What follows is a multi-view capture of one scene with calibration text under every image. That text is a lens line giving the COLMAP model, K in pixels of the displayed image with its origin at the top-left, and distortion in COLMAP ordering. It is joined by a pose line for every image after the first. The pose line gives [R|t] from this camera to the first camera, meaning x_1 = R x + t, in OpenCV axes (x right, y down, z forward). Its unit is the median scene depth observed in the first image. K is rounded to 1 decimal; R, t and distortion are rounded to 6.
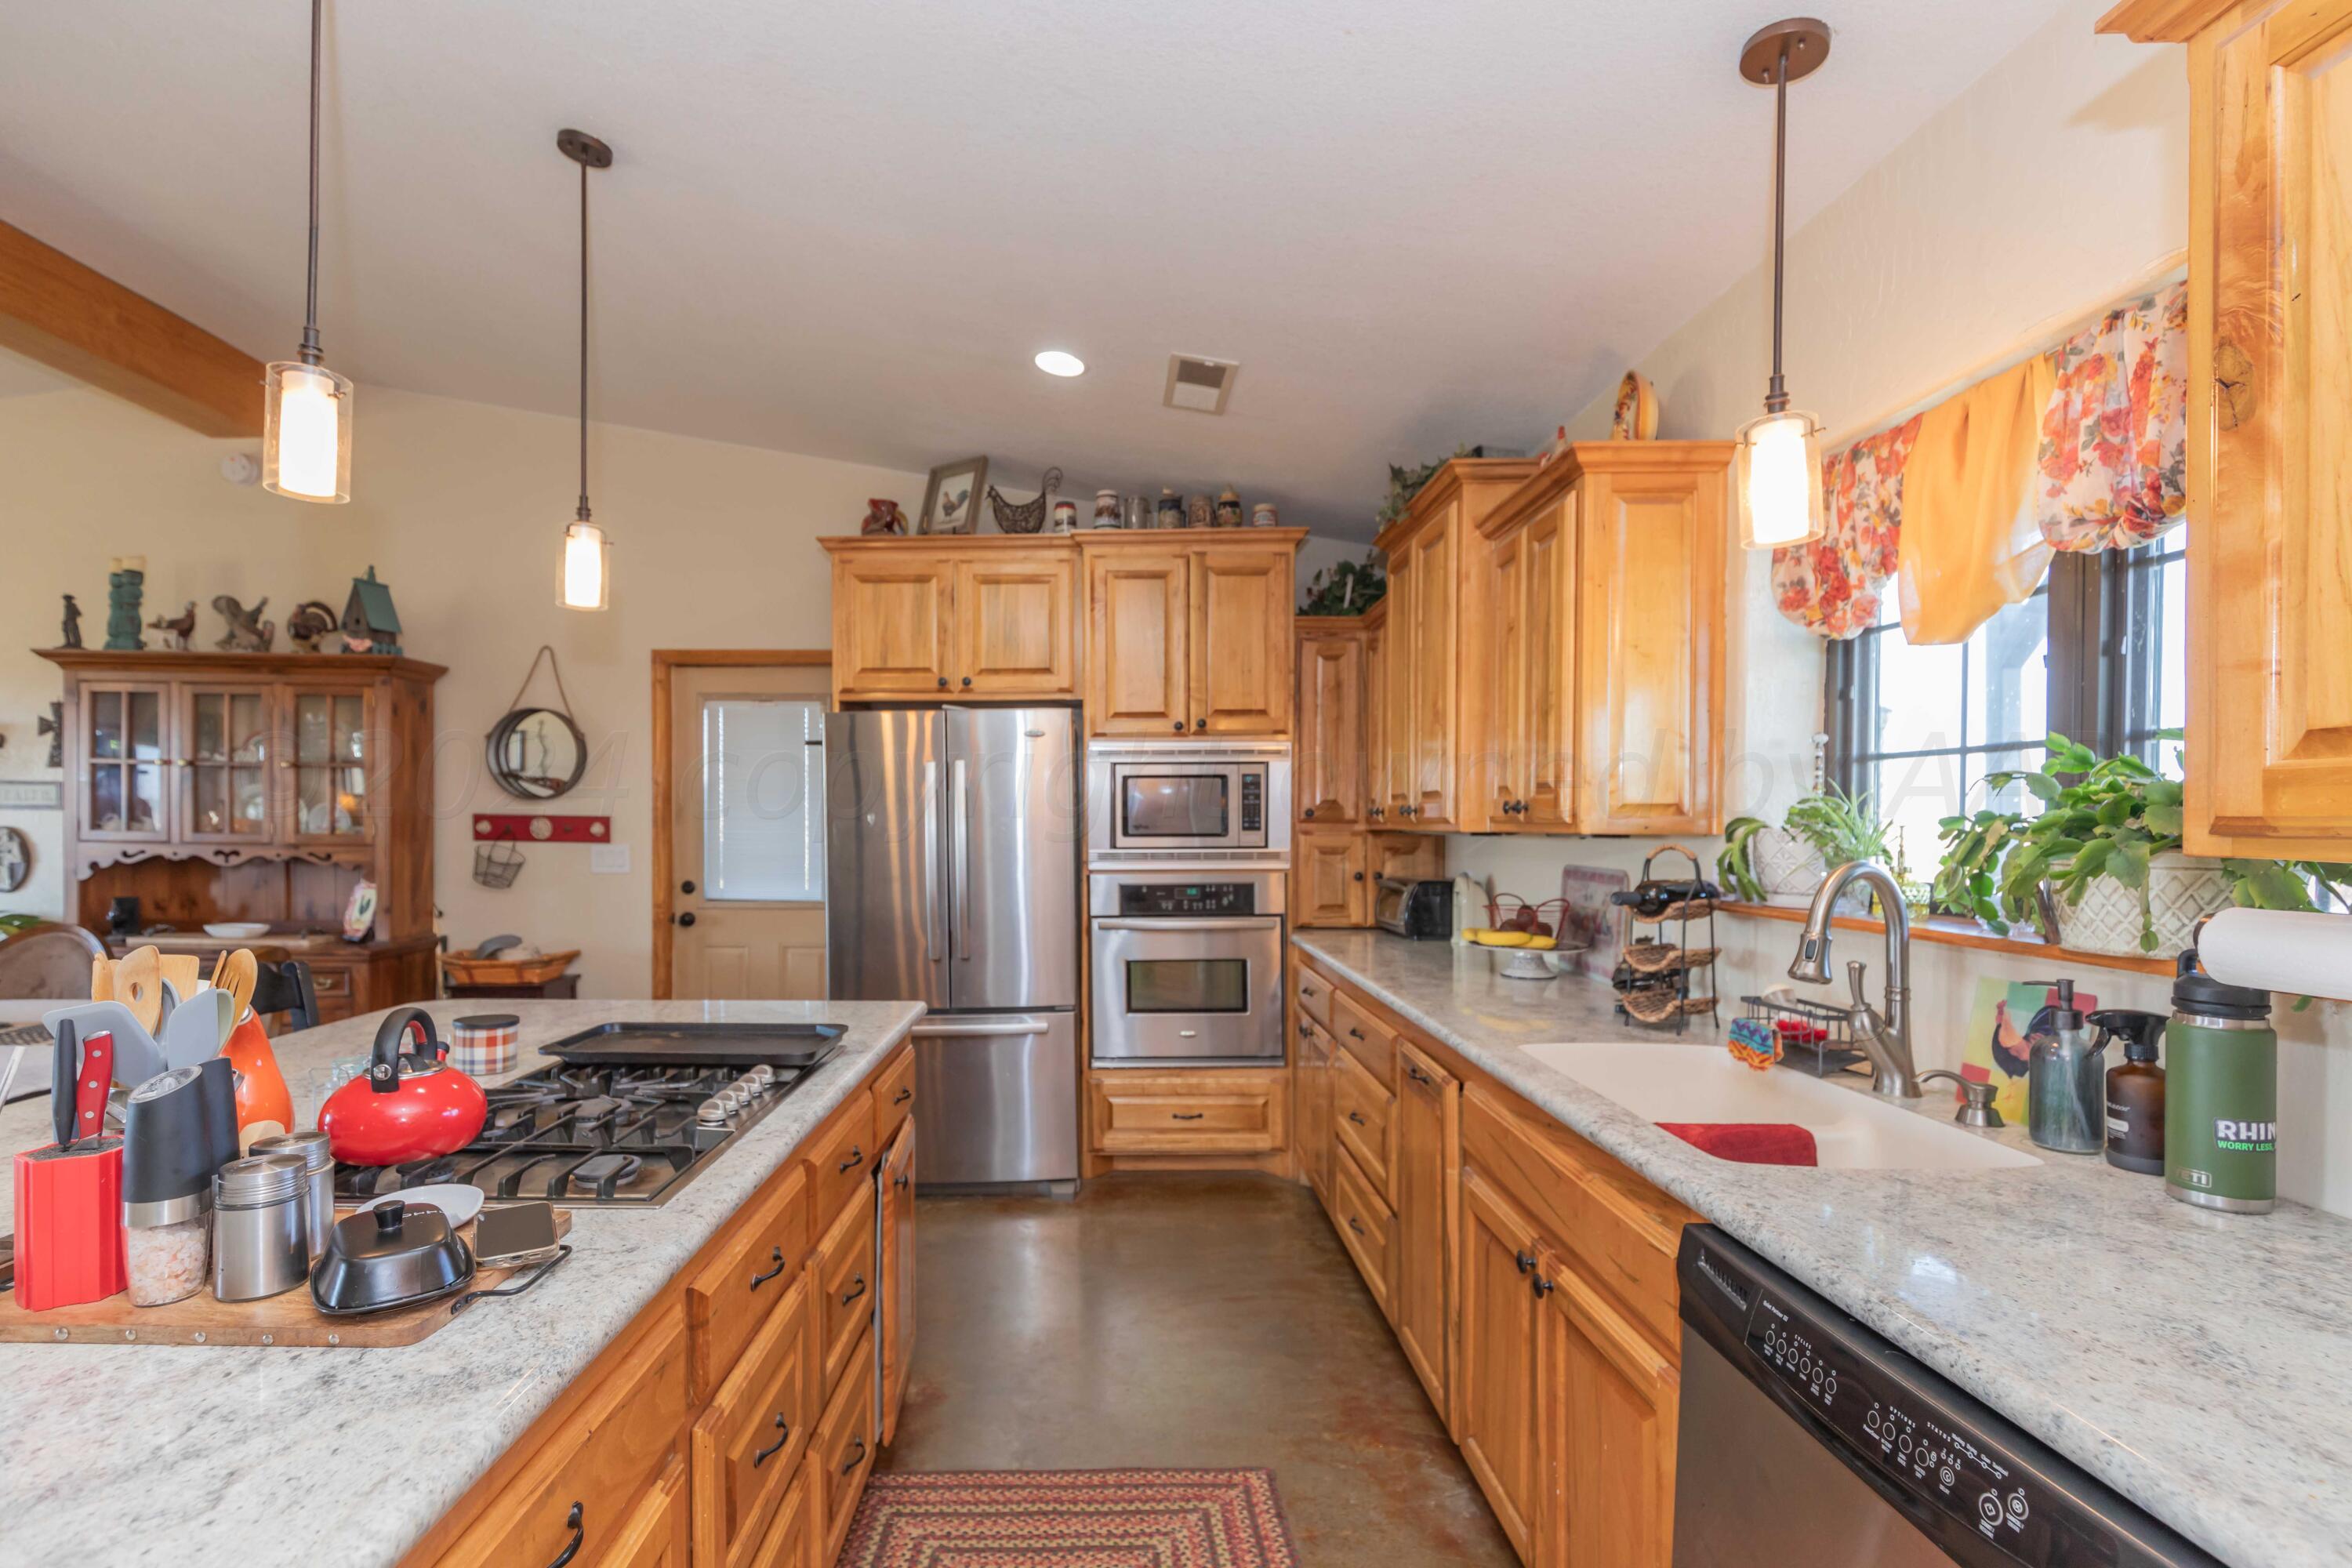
lens RADIAL K [[1062.3, 0, 1115.9], [0, 1062.3, 834.5], [0, 0, 1]] dist [-0.000762, 0.000193]
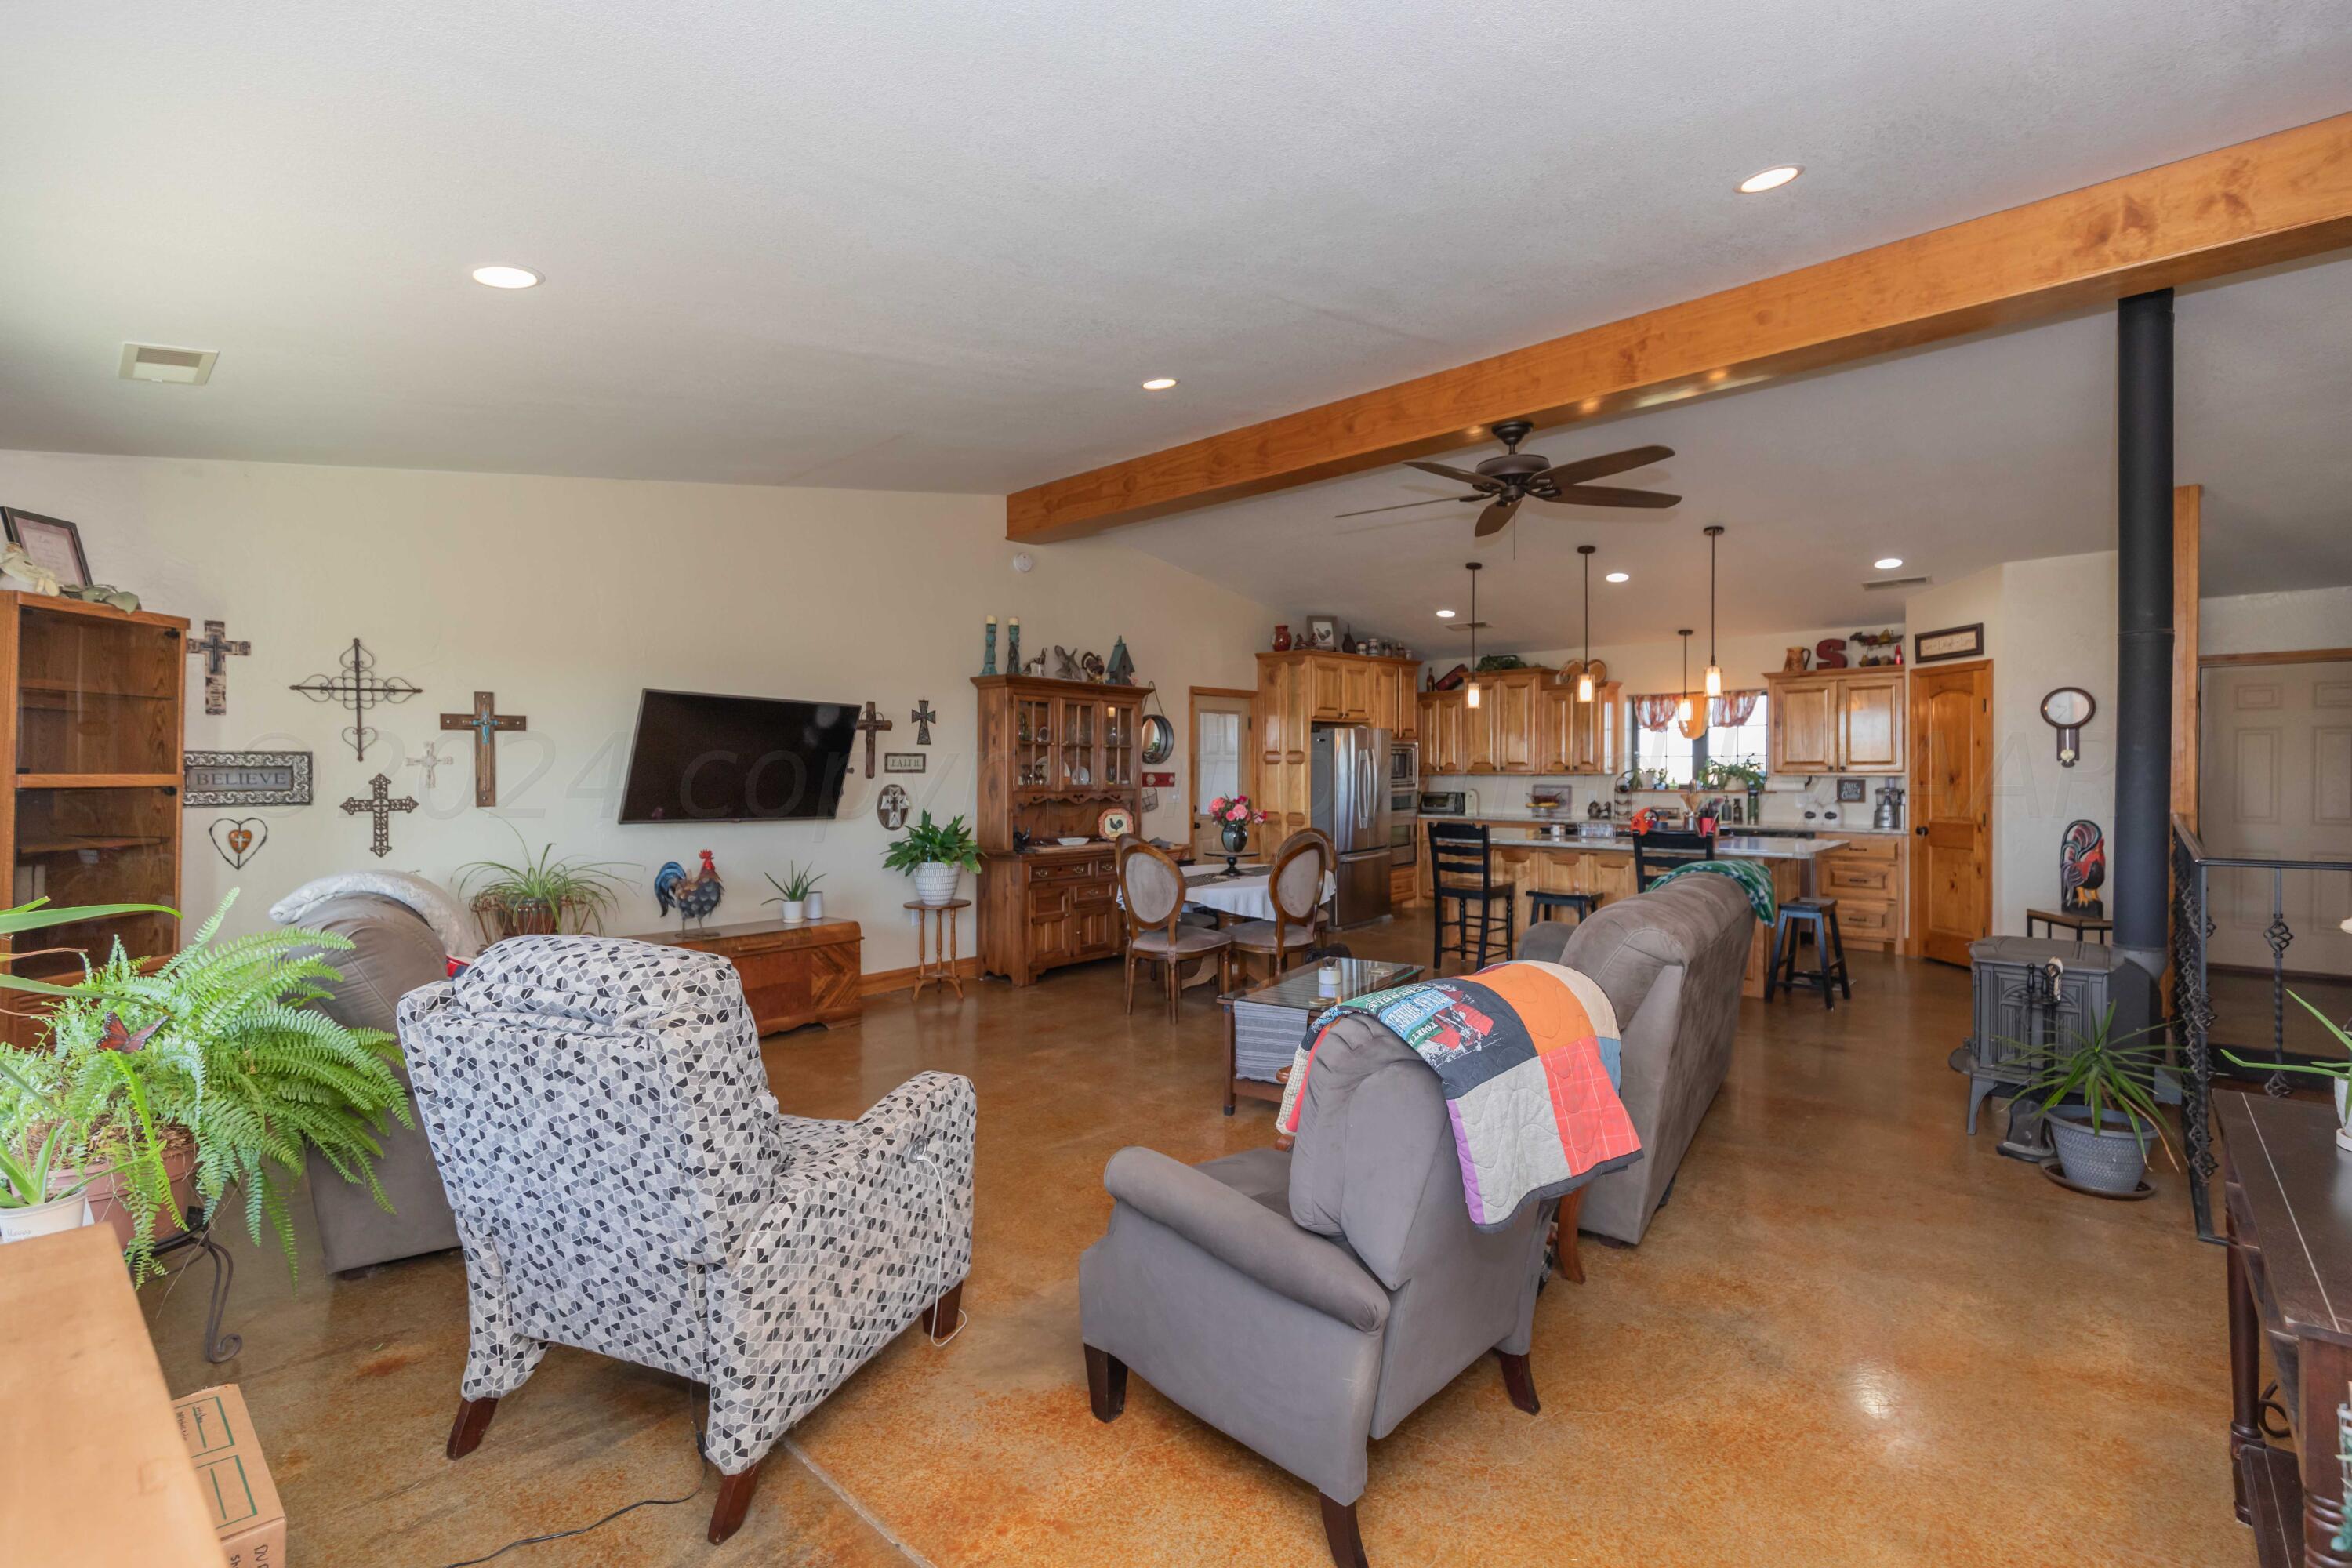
lens RADIAL K [[1062.3, 0, 1190.4], [0, 1062.3, 778.1], [0, 0, 1]] dist [-0.000762, 0.000193]
pose [[0.664630, -0.015438, 0.747014, -2.149927], [0.014315, 0.999866, 0.007927, -0.024669], [-0.747036, 0.005425, 0.664762, -0.323796]]
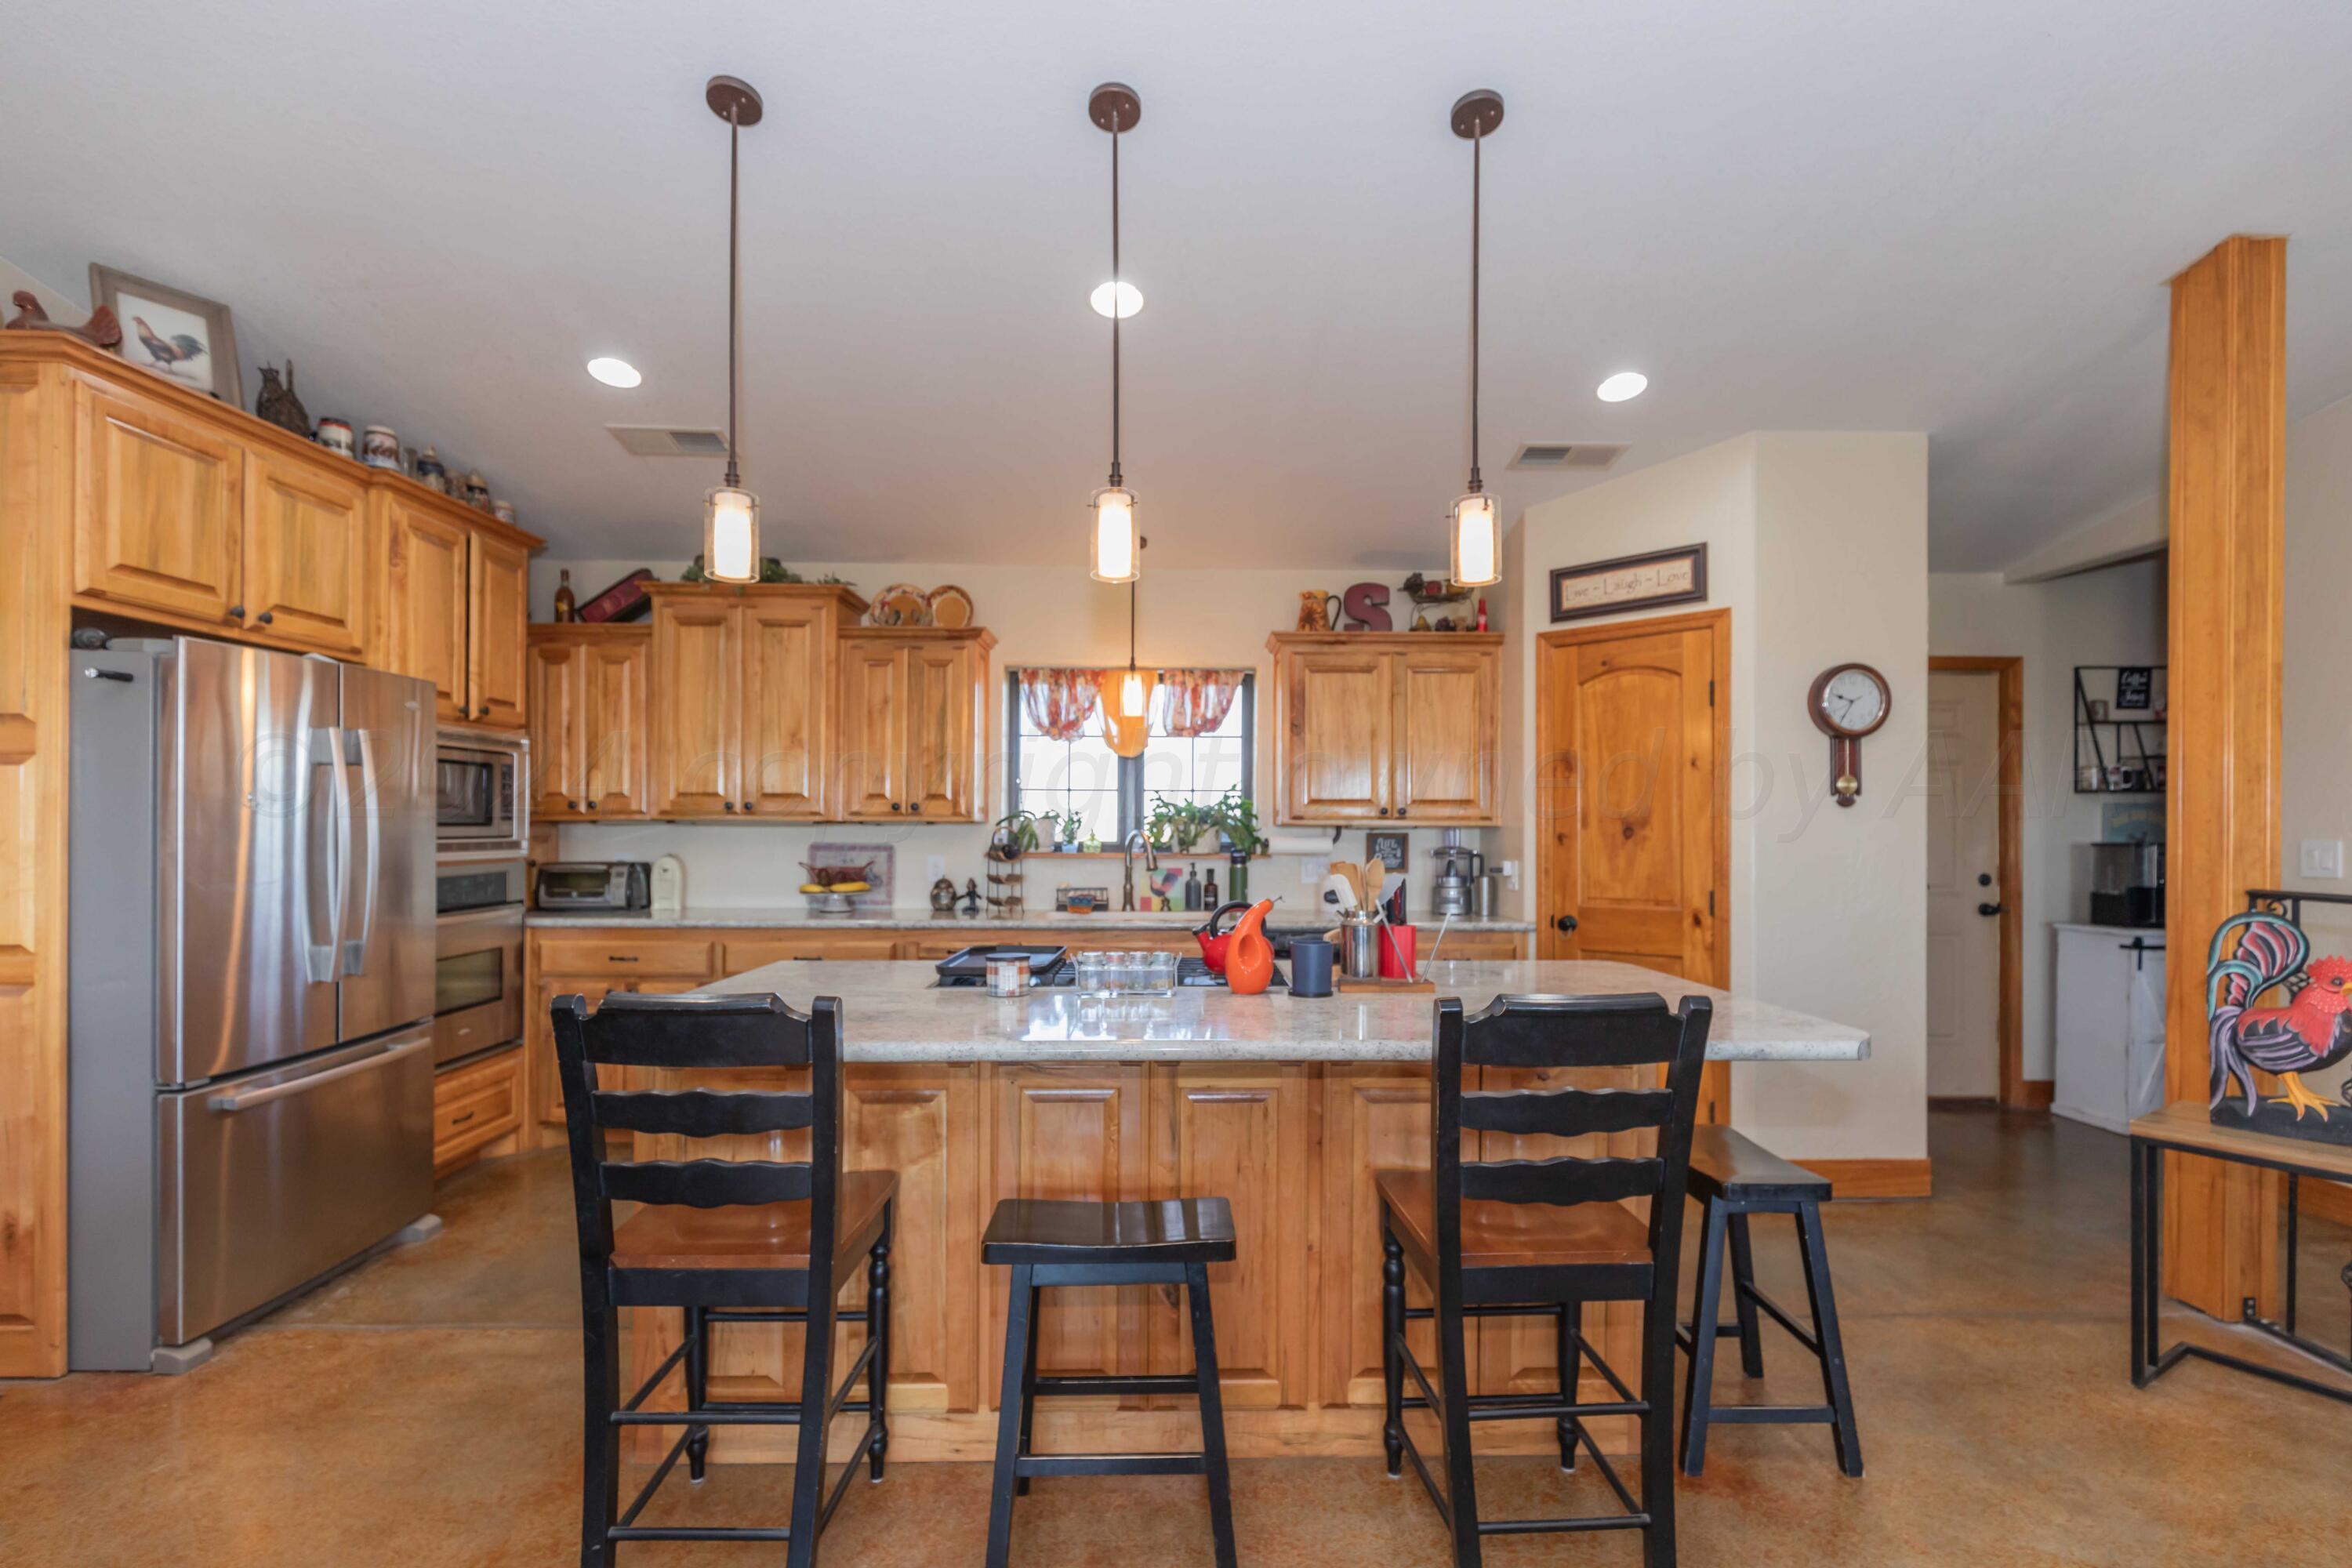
lens RADIAL K [[1062.3, 0, 1182.0], [0, 1062.3, 836.4], [0, 0, 1]] dist [-0.000762, 0.000193]
pose [[-0.025282, -0.006079, 0.999662, -0.900269], [0.005356, 0.999966, 0.006217, 0.008844], [-0.999666, 0.005511, -0.025249, 0.370988]]
